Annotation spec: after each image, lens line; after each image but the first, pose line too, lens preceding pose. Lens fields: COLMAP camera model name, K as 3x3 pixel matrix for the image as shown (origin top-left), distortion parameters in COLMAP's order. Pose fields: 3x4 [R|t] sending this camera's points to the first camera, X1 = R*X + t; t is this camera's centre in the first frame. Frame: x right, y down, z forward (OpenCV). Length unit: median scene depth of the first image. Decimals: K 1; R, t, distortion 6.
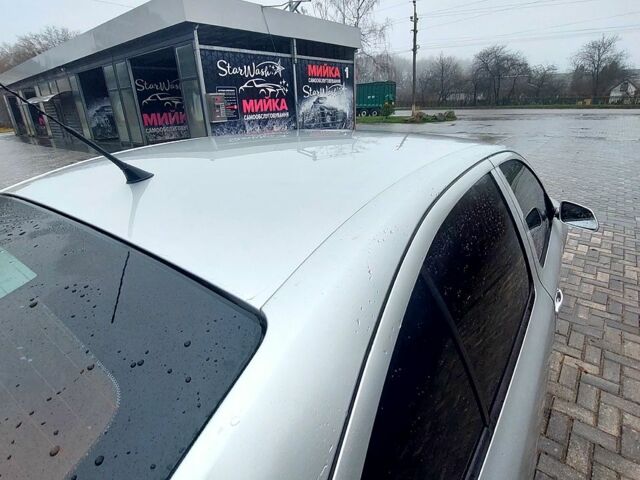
lens RADIAL K [[341.4, 0, 328.8], [0, 341.4, 242.6], [0, 0, 1]] dist [-0.021663, -0.001571]
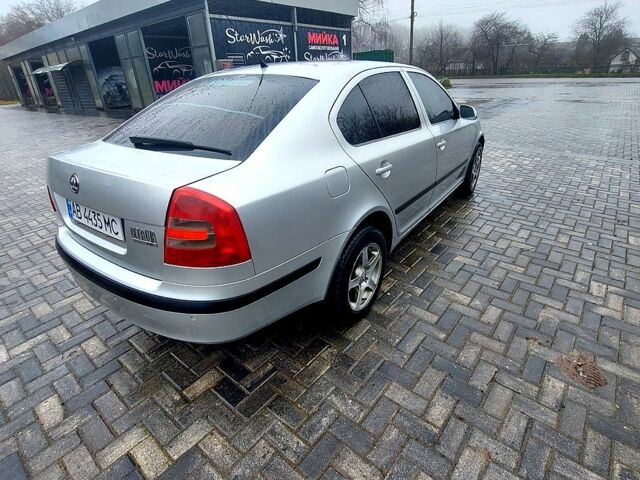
lens RADIAL K [[341.4, 0, 328.8], [0, 341.4, 242.6], [0, 0, 1]] dist [-0.021663, -0.001571]
pose [[0.999980, -0.005930, 0.002258, -0.002410], [0.005757, 0.997514, 0.070226, 0.056250], [-0.002669, -0.070212, 0.997529, -0.100707]]
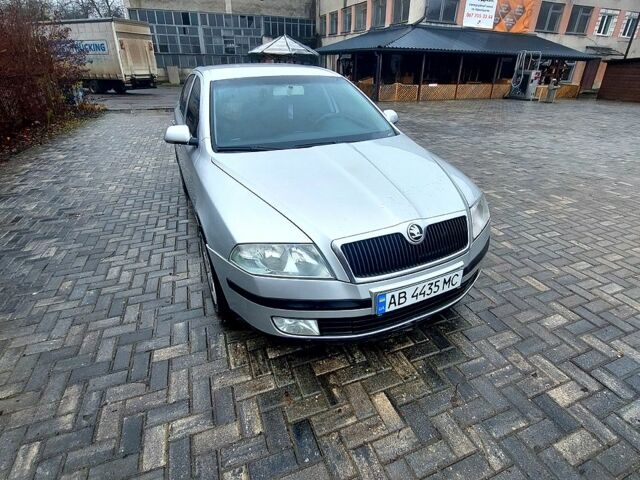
lens RADIAL K [[341.4, 0, 328.8], [0, 341.4, 242.6], [0, 0, 1]] dist [-0.021663, -0.001571]
pose [[-0.503612, 0.429509, -0.749598, 0.192761], [-0.311180, 0.719239, 0.621178, -0.095184], [0.805941, 0.546093, -0.228563, 0.239576]]
